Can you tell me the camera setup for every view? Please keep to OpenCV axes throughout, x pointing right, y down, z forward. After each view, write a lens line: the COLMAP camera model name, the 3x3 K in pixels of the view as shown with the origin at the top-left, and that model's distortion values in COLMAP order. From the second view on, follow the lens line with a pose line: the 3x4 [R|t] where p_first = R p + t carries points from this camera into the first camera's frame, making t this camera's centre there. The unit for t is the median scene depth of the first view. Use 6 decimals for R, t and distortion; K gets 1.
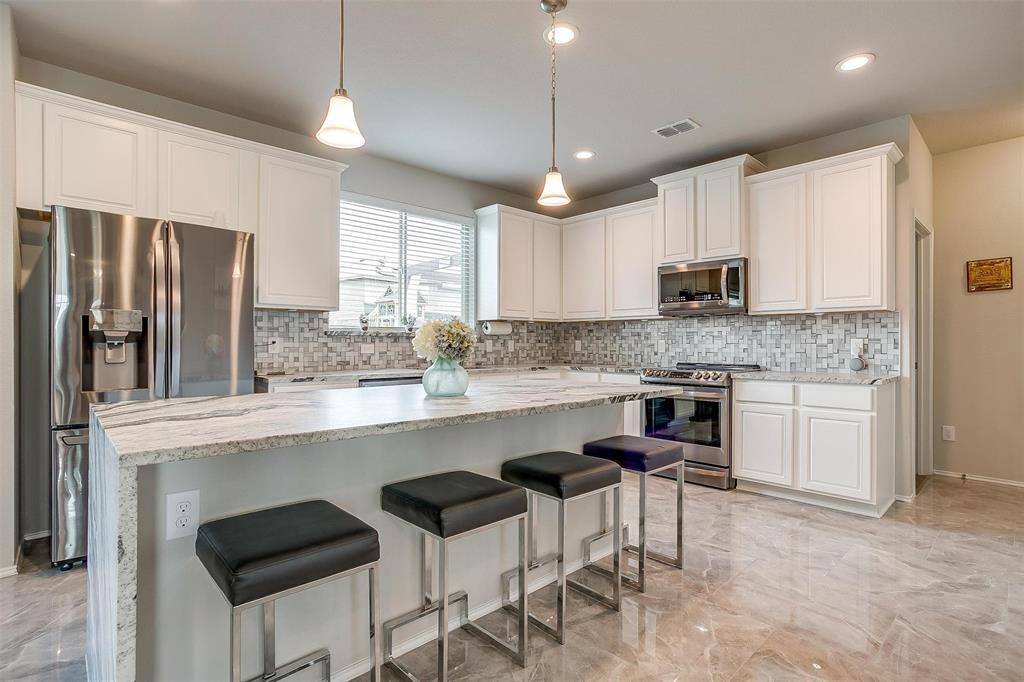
lens RADIAL K [[499.8, 0, 512.3], [0, 499.8, 342.4], [0, 0, 1]] dist [-0.054104, 0.031338]
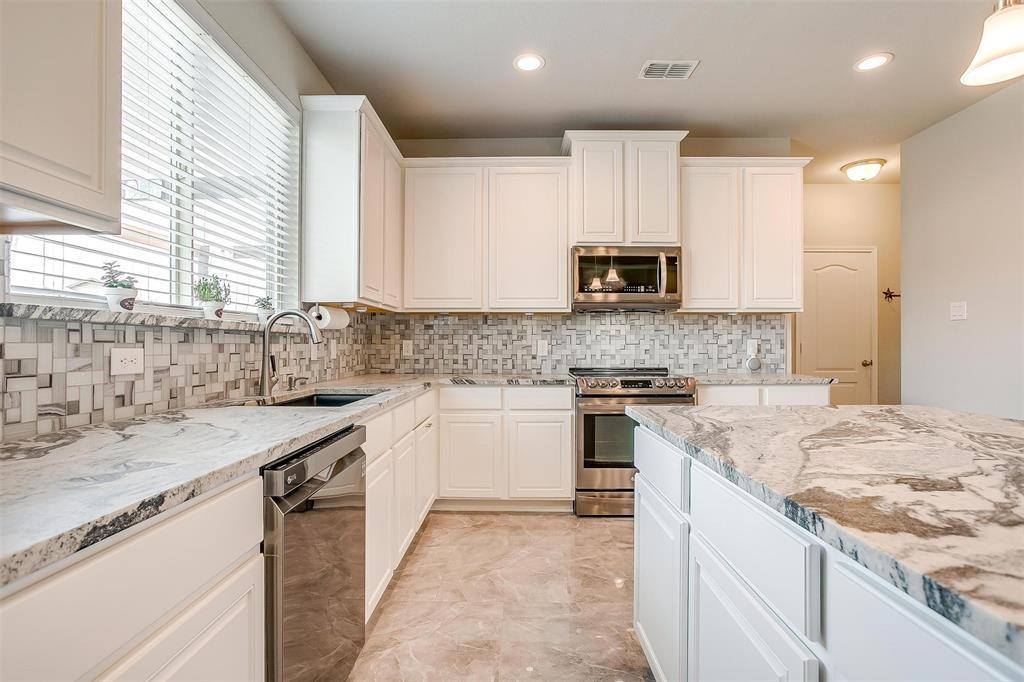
lens RADIAL K [[499.8, 0, 512.3], [0, 499.8, 342.4], [0, 0, 1]] dist [-0.054104, 0.031338]
pose [[0.695961, 0.000341, 0.718080, -0.352658], [0.000512, 0.999999, -0.000971, -0.000190], [-0.718080, 0.001044, 0.695960, 0.561986]]
